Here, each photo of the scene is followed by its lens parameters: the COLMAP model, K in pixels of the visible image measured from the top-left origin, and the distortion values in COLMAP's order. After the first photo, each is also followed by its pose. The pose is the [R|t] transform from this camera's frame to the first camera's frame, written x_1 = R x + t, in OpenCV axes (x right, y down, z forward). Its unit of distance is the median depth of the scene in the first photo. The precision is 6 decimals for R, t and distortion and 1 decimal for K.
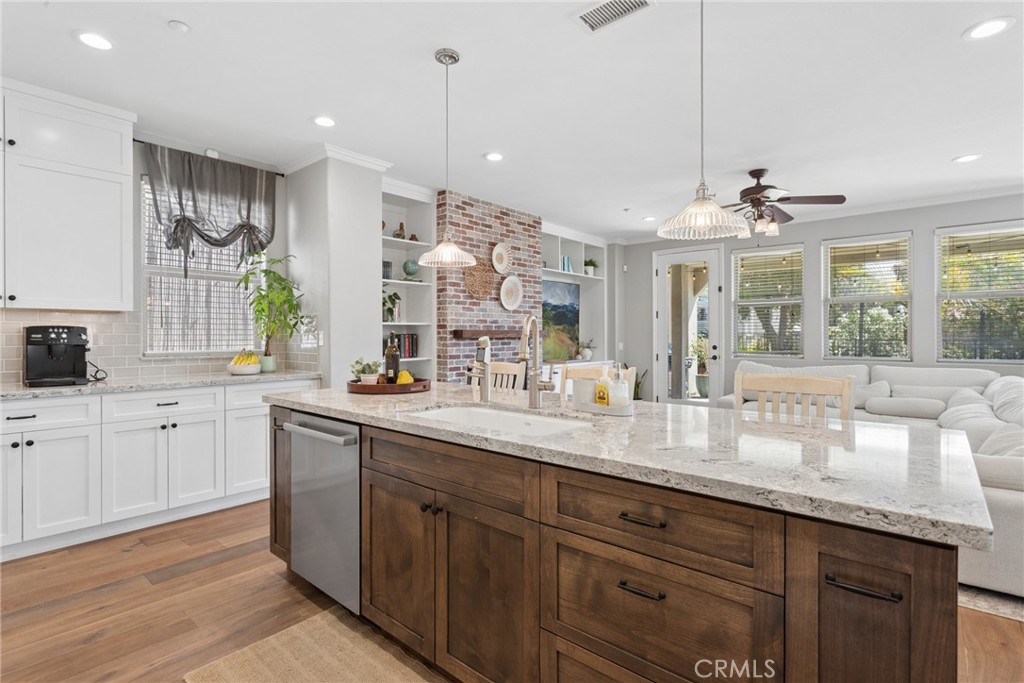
lens RADIAL K [[495.3, 0, 509.9], [0, 495.3, 336.2], [0, 0, 1]] dist [-0.008919, 0.003992]
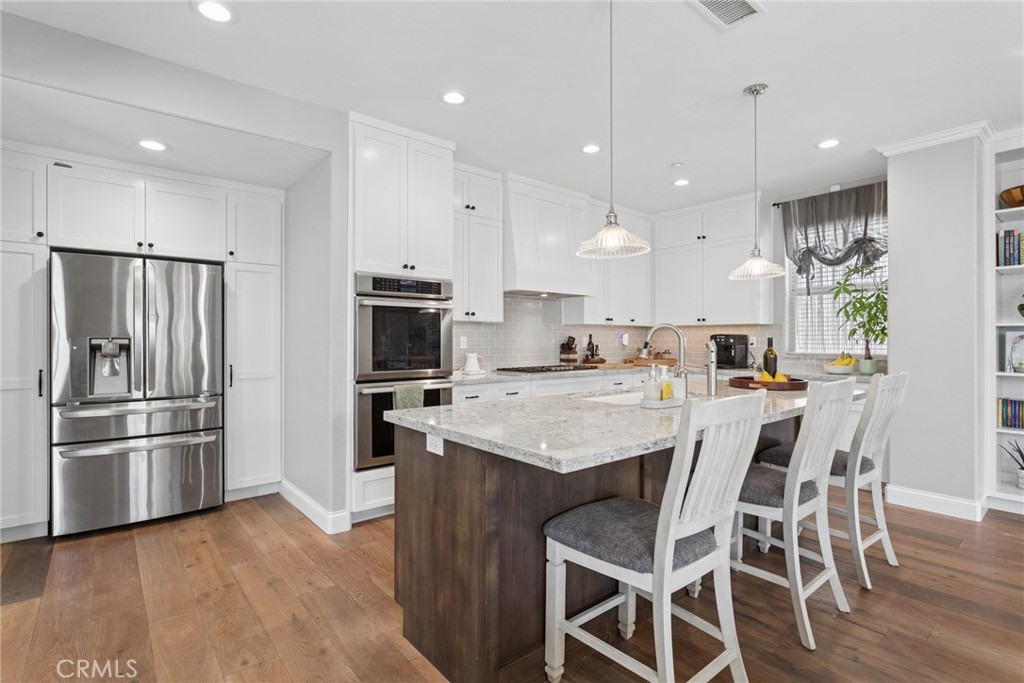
lens RADIAL K [[495.3, 0, 510.8], [0, 495.3, 341.3], [0, 0, 1]] dist [-0.008919, 0.003992]
pose [[-0.151792, 0.003281, -0.988407, 0.511086], [-0.002273, 0.999991, 0.003669, -0.000728], [0.988410, 0.002803, -0.151784, 0.297984]]
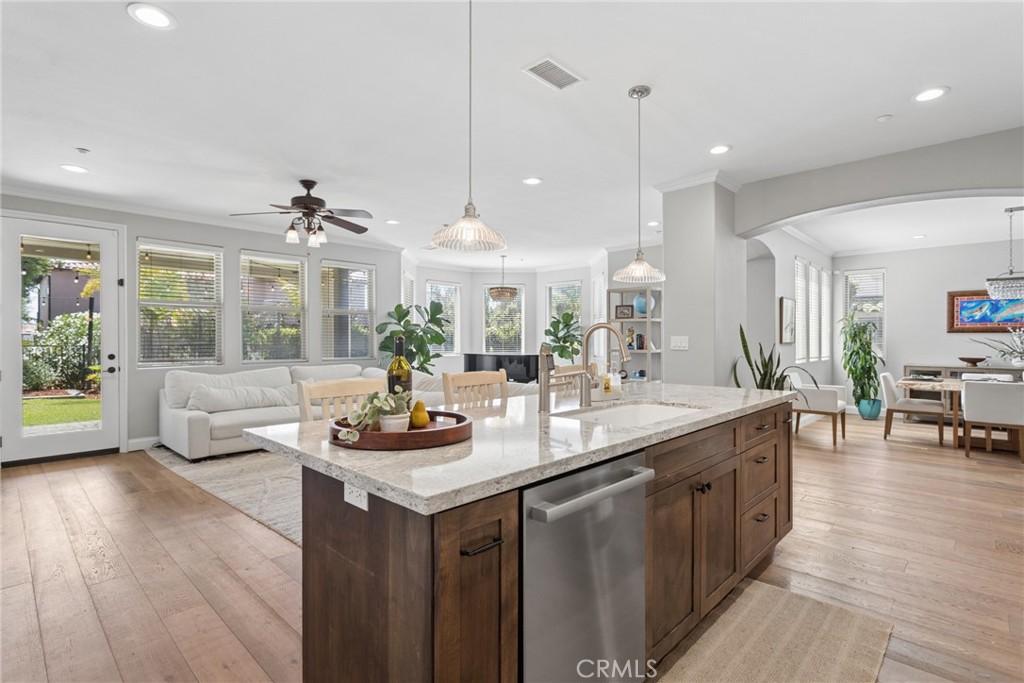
lens RADIAL K [[495.3, 0, 511.8], [0, 495.3, 341.9], [0, 0, 1]] dist [-0.008919, 0.003992]
pose [[0.053282, -0.004439, 0.998570, -0.421906], [0.003180, 0.999986, 0.004276, -0.002601], [-0.998574, 0.002948, 0.053295, 0.431517]]
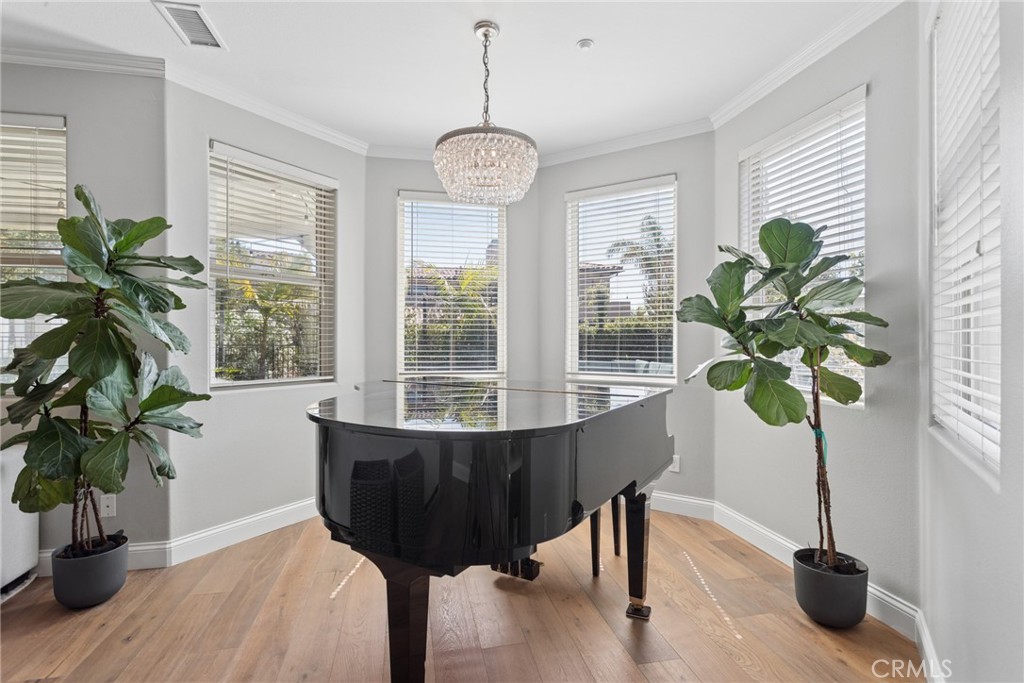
lens RADIAL K [[495.3, 0, 508.7], [0, 495.3, 340.4], [0, 0, 1]] dist [-0.008919, 0.003992]
pose [[0.611840, 0.010340, 0.790914, 0.879447], [-0.001670, 0.999929, -0.011780, 0.004934], [-0.790980, 0.005887, 0.611814, 0.262741]]
